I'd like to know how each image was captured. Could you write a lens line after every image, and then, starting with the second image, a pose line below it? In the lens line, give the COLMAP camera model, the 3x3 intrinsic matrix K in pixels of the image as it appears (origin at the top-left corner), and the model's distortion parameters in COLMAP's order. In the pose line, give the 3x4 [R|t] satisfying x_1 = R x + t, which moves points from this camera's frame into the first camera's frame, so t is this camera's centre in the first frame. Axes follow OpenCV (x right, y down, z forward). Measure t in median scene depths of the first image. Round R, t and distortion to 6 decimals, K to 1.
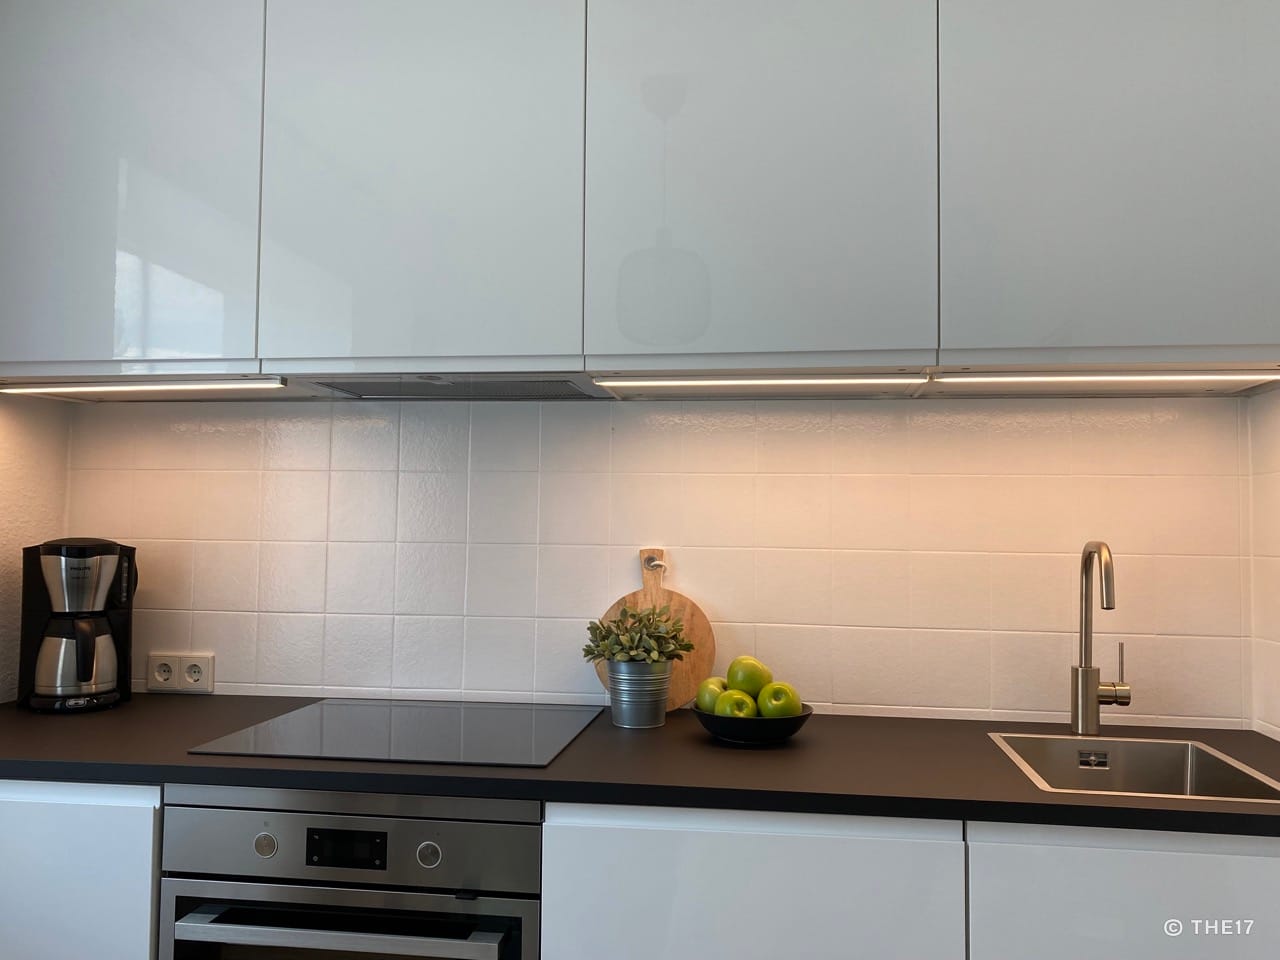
lens RADIAL K [[1044.6, 0, 657.0], [0, 1044.6, 480.4], [0, 0, 1]] dist [0.052201, -0.083010]
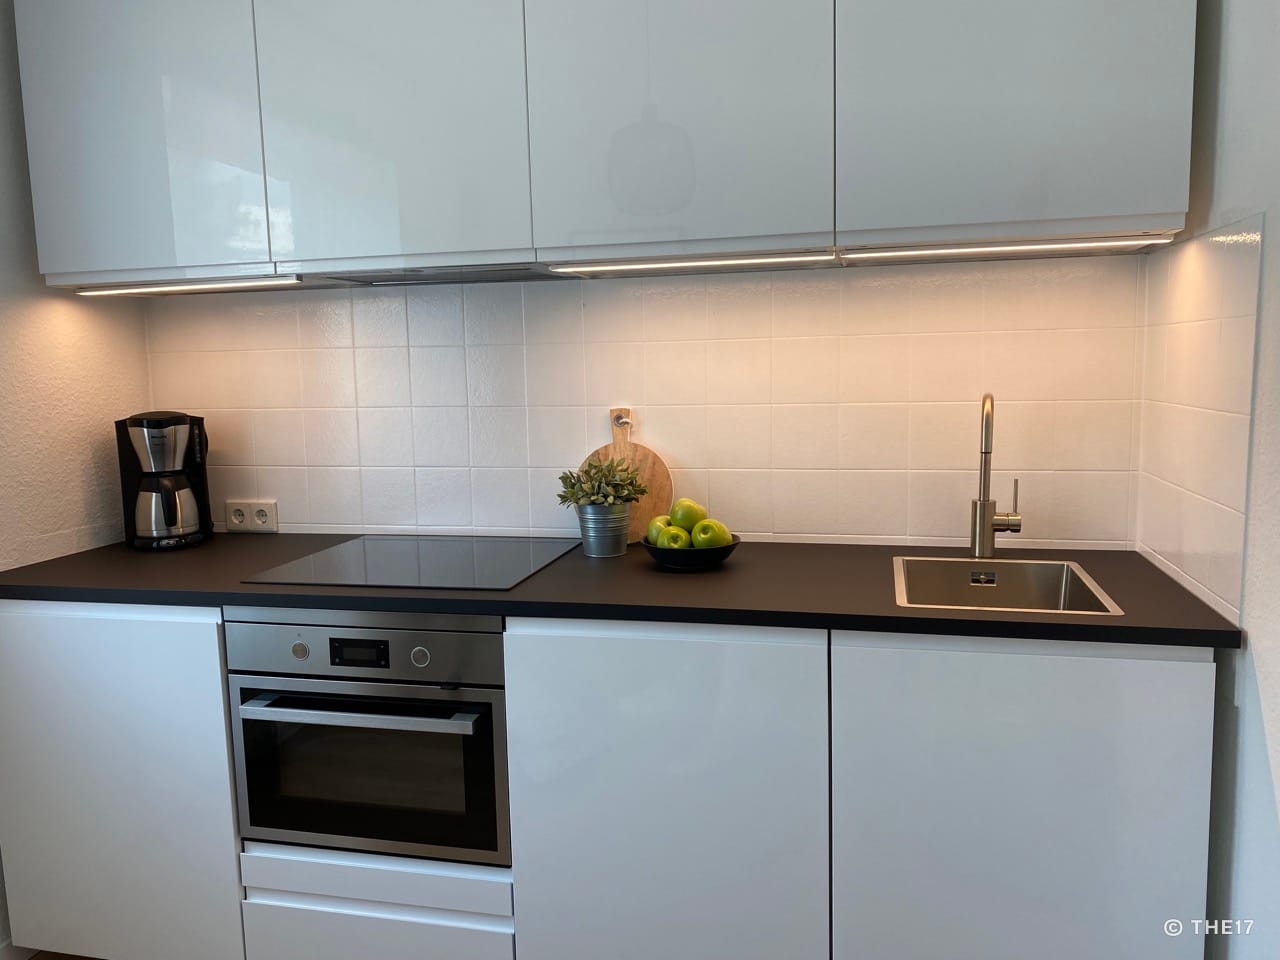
lens RADIAL K [[976.5, 0, 650.0], [0, 976.5, 480.8], [0, 0, 1]] dist [0.014888, -0.013752]
pose [[0.995354, -0.020669, -0.094042, 0.140435], [0.036032, 0.985681, 0.164726, -0.035973], [0.089290, -0.167349, 0.981846, -0.093676]]
